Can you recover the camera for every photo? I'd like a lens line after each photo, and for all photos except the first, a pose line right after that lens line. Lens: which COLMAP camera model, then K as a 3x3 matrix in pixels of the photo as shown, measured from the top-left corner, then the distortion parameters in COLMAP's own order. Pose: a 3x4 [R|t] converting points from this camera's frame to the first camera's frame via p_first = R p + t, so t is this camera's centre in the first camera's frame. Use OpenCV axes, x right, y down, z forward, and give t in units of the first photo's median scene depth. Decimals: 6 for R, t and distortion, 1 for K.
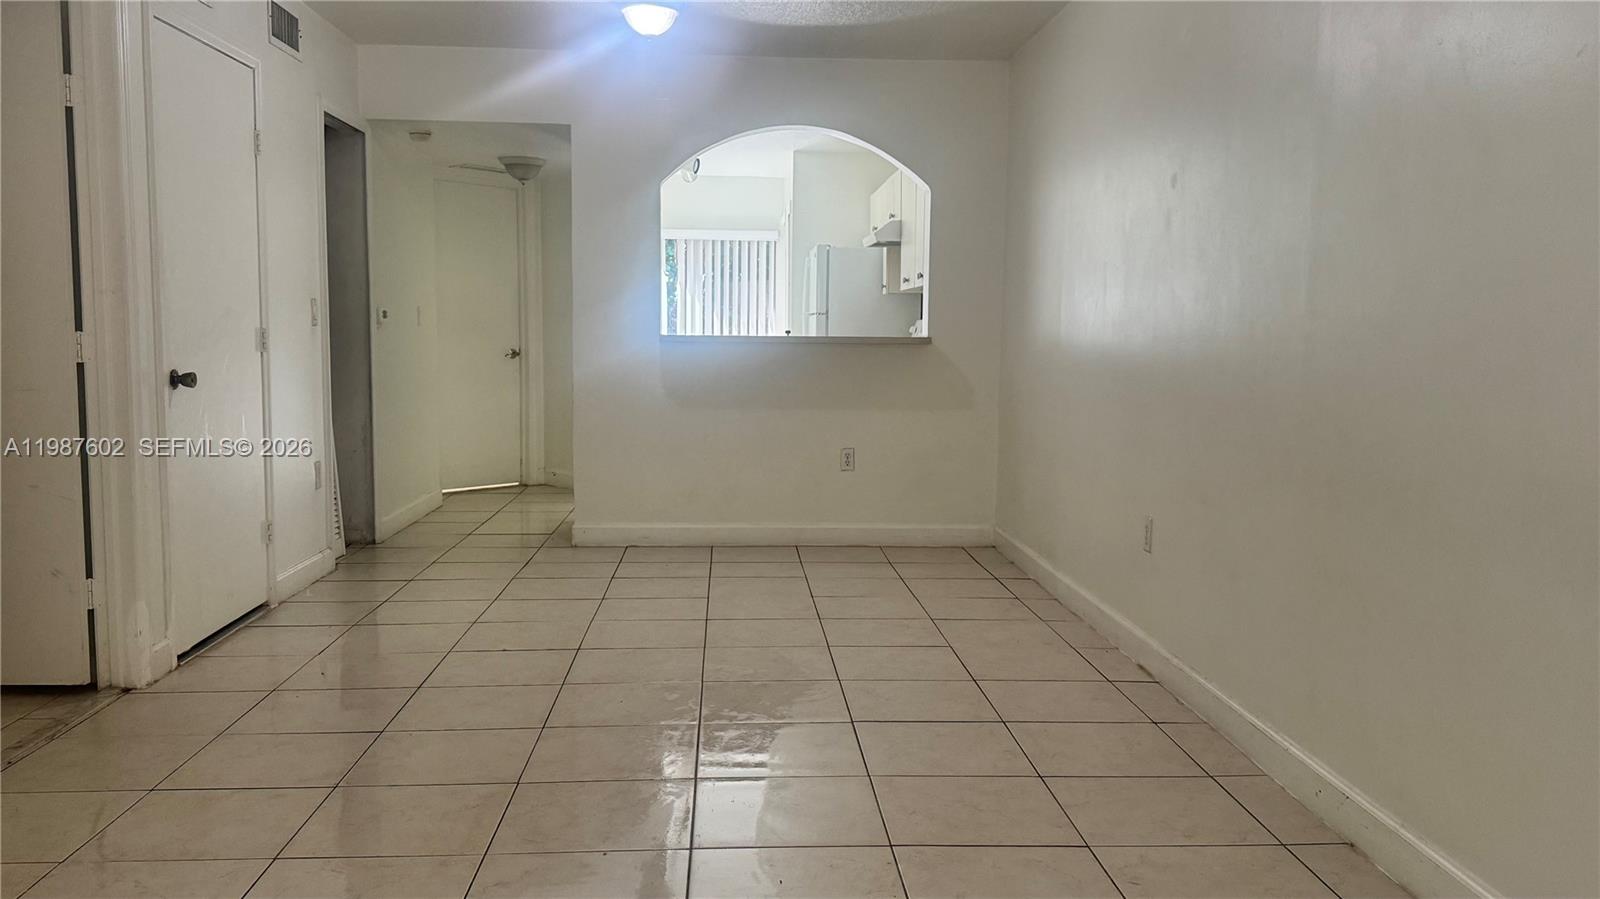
lens RADIAL K [[1298.8, 0, 803.8], [0, 1298.8, 449.3], [0, 0, 1]] dist [0.146517, -0.255338]
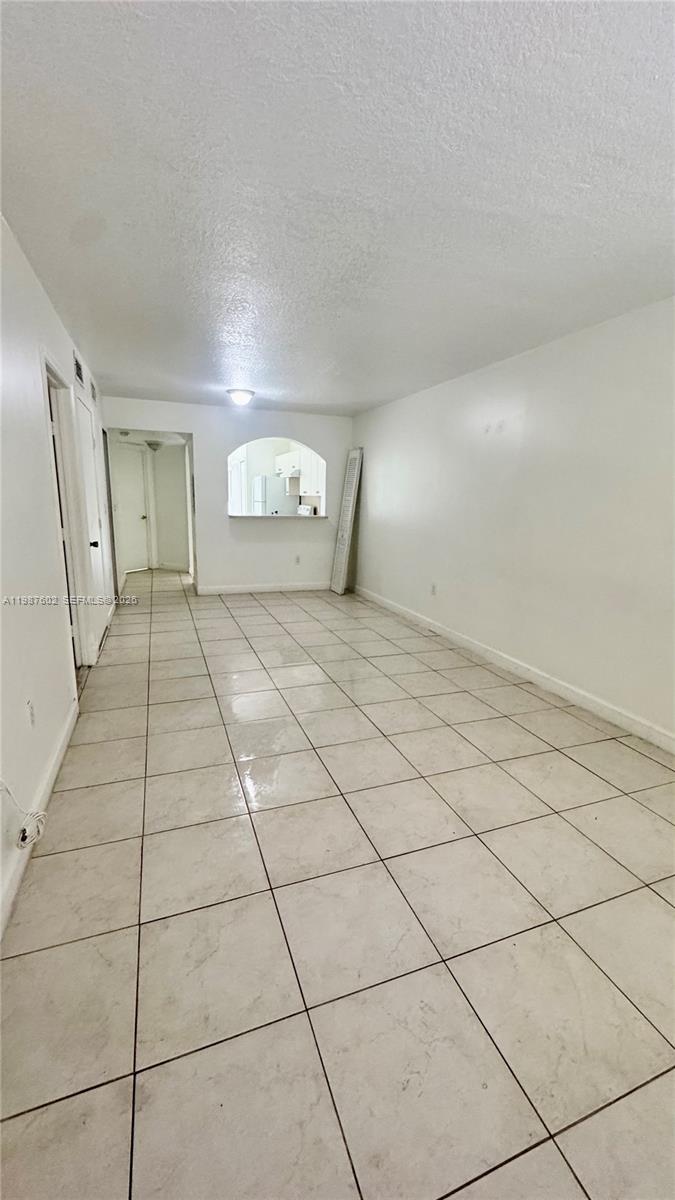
lens RADIAL K [[478.8, 0, 337.5], [0, 478.8, 600.0], [0, 0, 1]] dist [-0.004811, 0.000012]
pose [[0.956044, -0.049540, 0.289007, -0.207503], [0.013003, 0.991818, 0.126998, -0.040918], [-0.292934, -0.117658, 0.948866, -0.012401]]
